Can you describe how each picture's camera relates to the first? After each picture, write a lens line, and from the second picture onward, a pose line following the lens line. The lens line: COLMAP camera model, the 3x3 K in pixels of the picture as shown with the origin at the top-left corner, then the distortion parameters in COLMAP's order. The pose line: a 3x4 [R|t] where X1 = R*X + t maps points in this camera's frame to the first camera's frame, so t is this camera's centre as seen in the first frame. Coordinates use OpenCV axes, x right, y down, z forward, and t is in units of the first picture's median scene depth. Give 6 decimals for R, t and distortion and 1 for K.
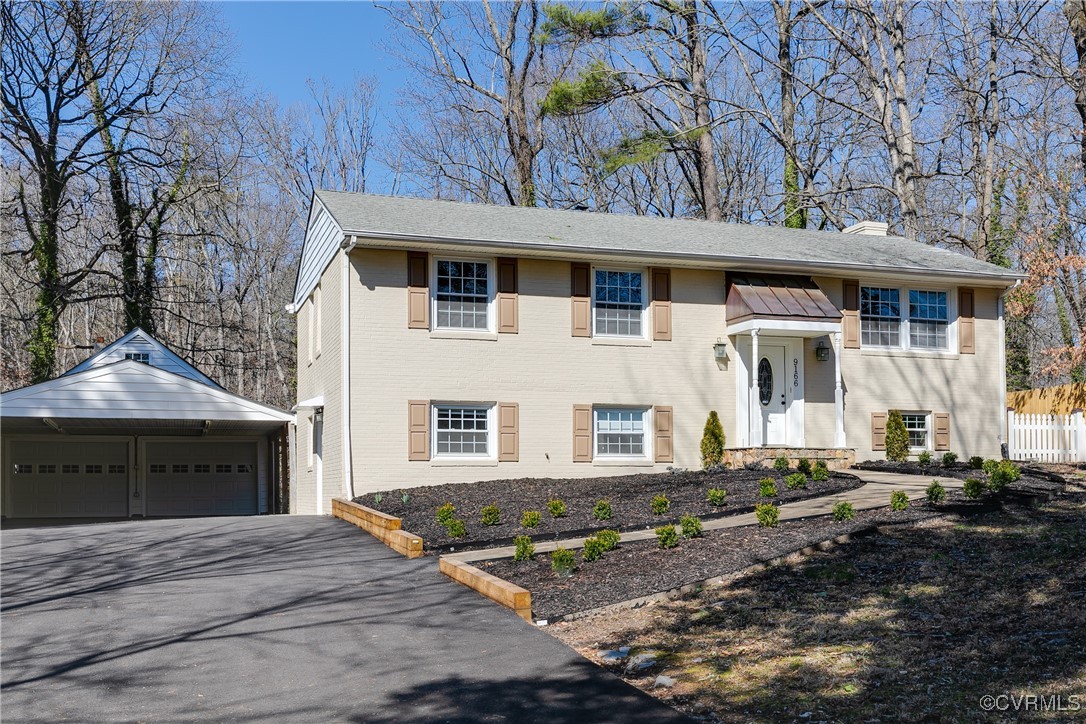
lens RADIAL K [[1124.5, 0, 543.0], [0, 1124.5, 362.0], [0, 0, 1]] dist [0.007148, 0.000417]
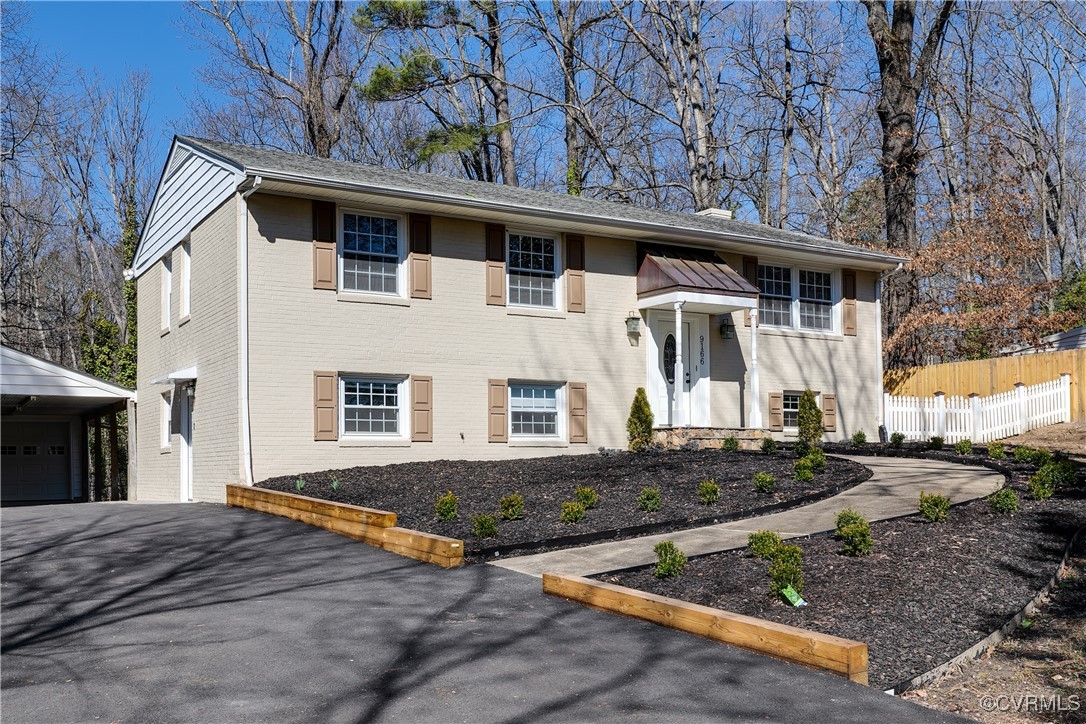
lens RADIAL K [[1084.6, 0, 543.0], [0, 1084.6, 362.0], [0, 0, 1]] dist [0.006035, 0.006916]
pose [[0.983498, 0.014449, 0.180341, -0.084567], [-0.016796, 0.999793, 0.011492, 0.012488], [-0.180138, -0.014332, 0.983537, 0.125520]]
